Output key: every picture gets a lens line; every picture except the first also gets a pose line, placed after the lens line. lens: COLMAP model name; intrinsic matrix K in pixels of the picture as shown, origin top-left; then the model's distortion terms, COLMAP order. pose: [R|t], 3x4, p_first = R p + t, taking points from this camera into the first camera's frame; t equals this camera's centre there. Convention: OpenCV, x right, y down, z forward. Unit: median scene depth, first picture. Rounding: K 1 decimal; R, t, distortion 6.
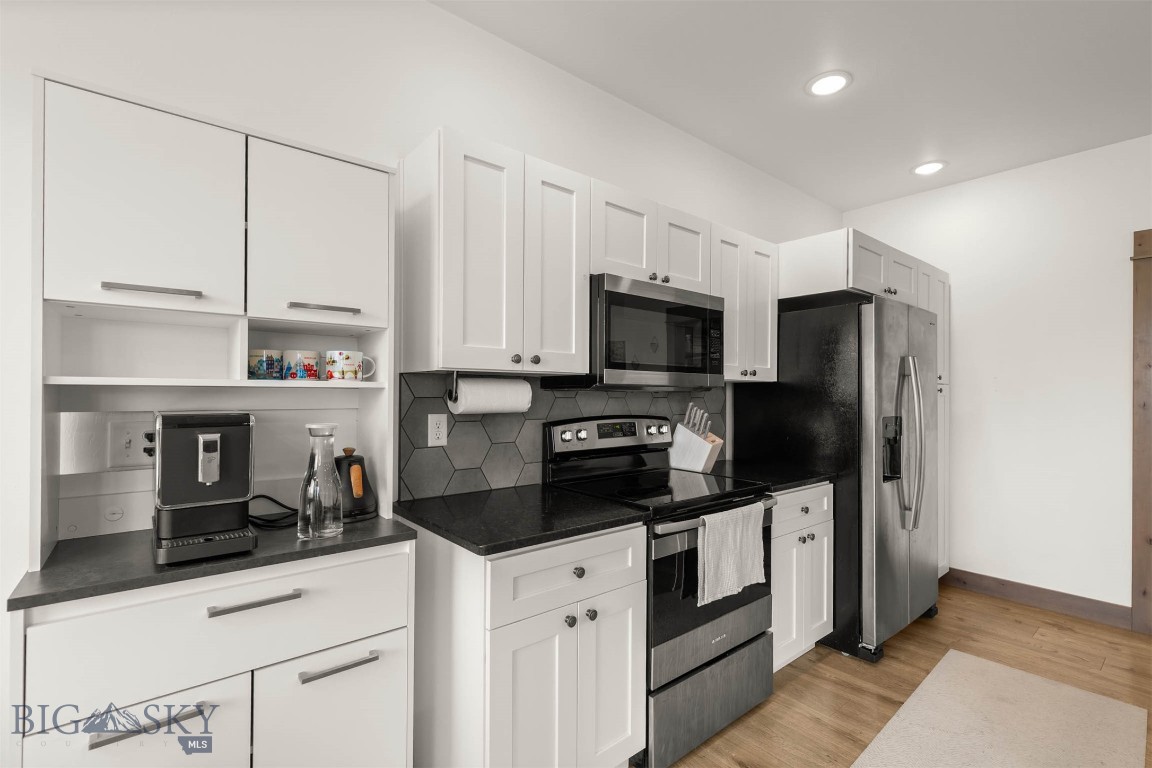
lens RADIAL K [[519.8, 0, 575.4], [0, 519.8, 391.7], [0, 0, 1]] dist [0.005989, 0.000414]
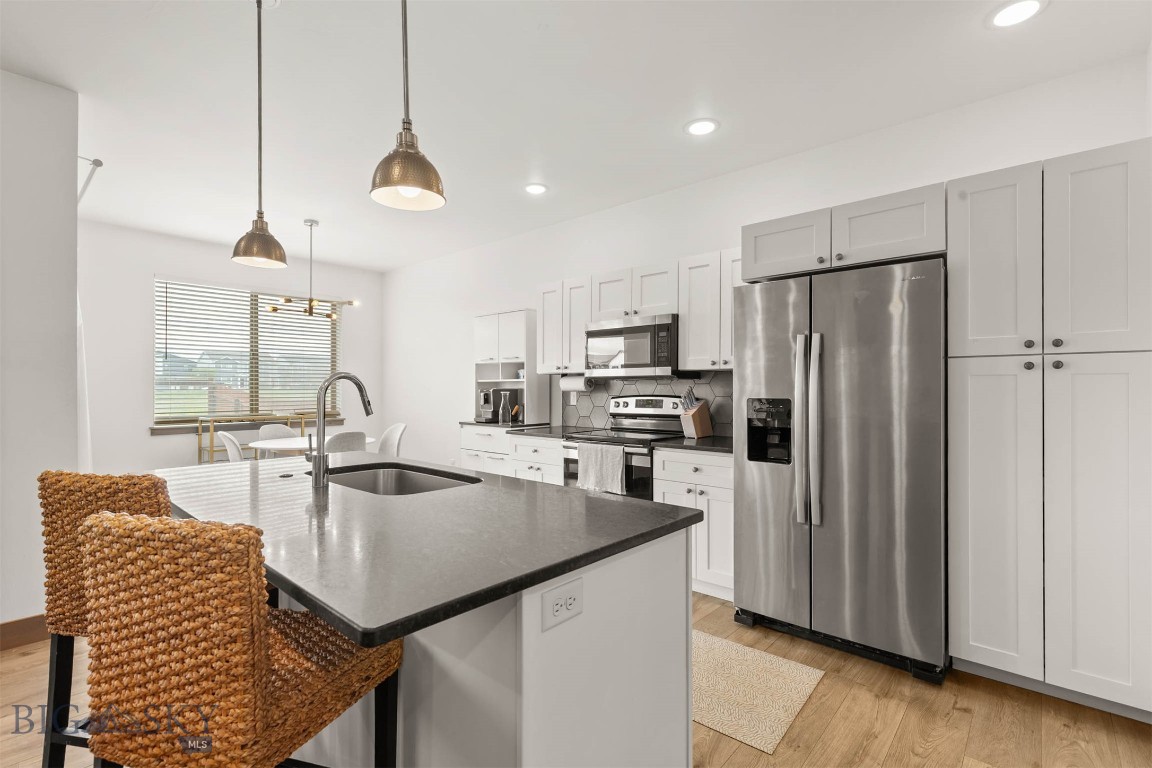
lens RADIAL K [[519.8, 0, 579.5], [0, 519.8, 384.1], [0, 0, 1]] dist [0.005989, 0.000414]
pose [[0.157720, -0.016560, -0.987345, 2.570996], [0.005156, 0.999860, -0.015947, 0.057164], [0.987470, -0.002576, 0.157784, 0.806059]]
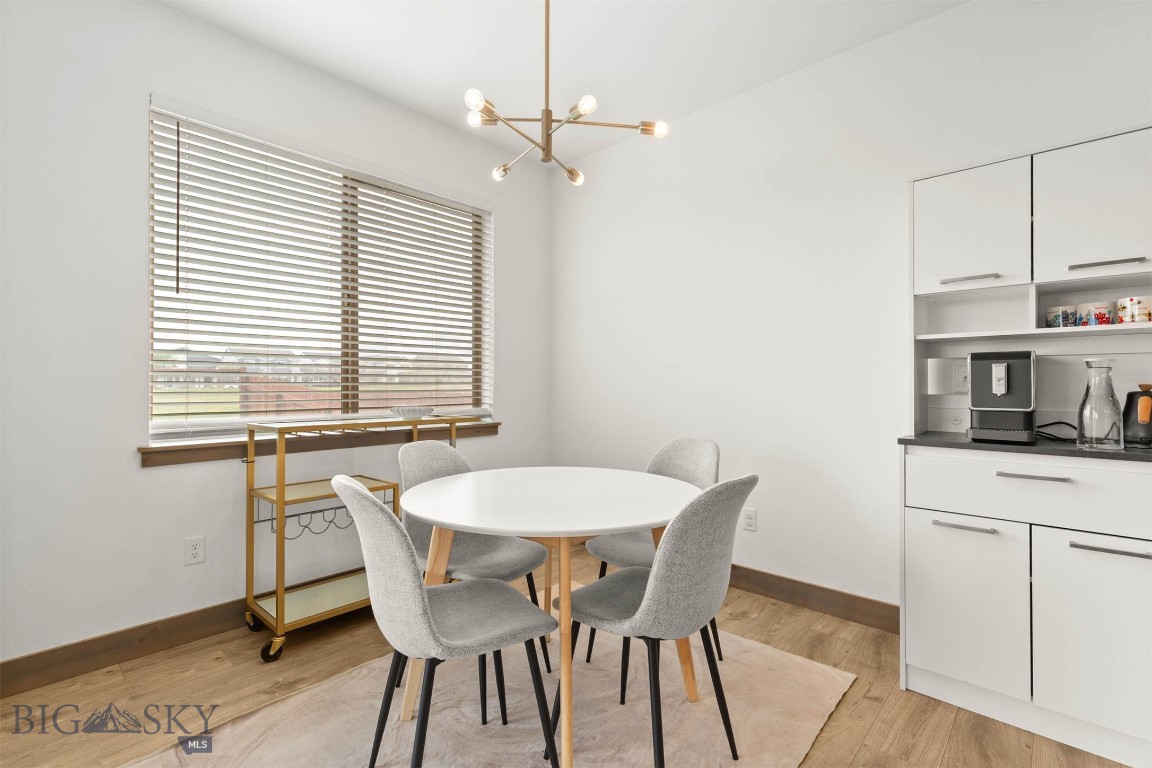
lens RADIAL K [[519.8, 0, 577.6], [0, 519.8, 382.1], [0, 0, 1]] dist [0.005989, 0.000414]
pose [[0.133353, -0.008970, -0.991028, 0.491619], [0.007093, 0.999942, -0.008096, 0.101876], [0.991043, -0.005949, 0.133409, -0.333295]]
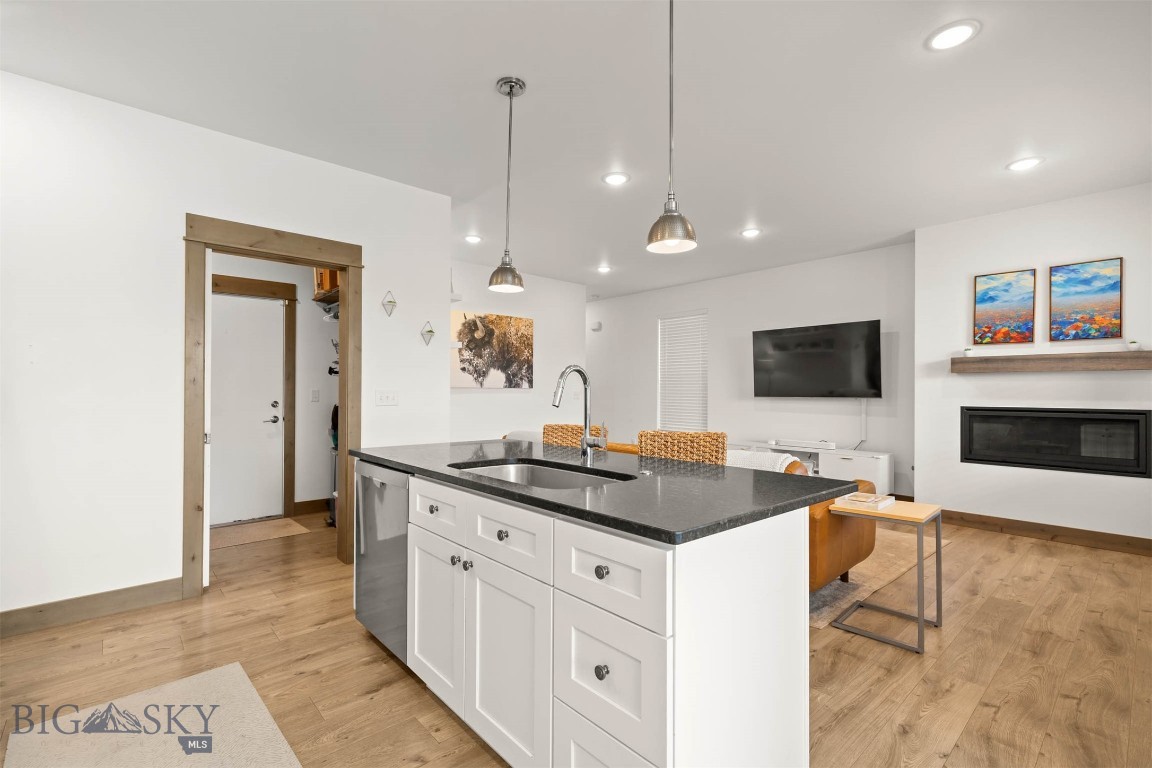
lens RADIAL K [[519.8, 0, 578.4], [0, 519.8, 388.7], [0, 0, 1]] dist [0.005989, 0.000414]
pose [[-0.043707, -0.002720, 0.999041, 0.005111], [-0.007833, 0.999966, 0.002379, 0.061616], [-0.999014, -0.007722, -0.043727, 0.499961]]
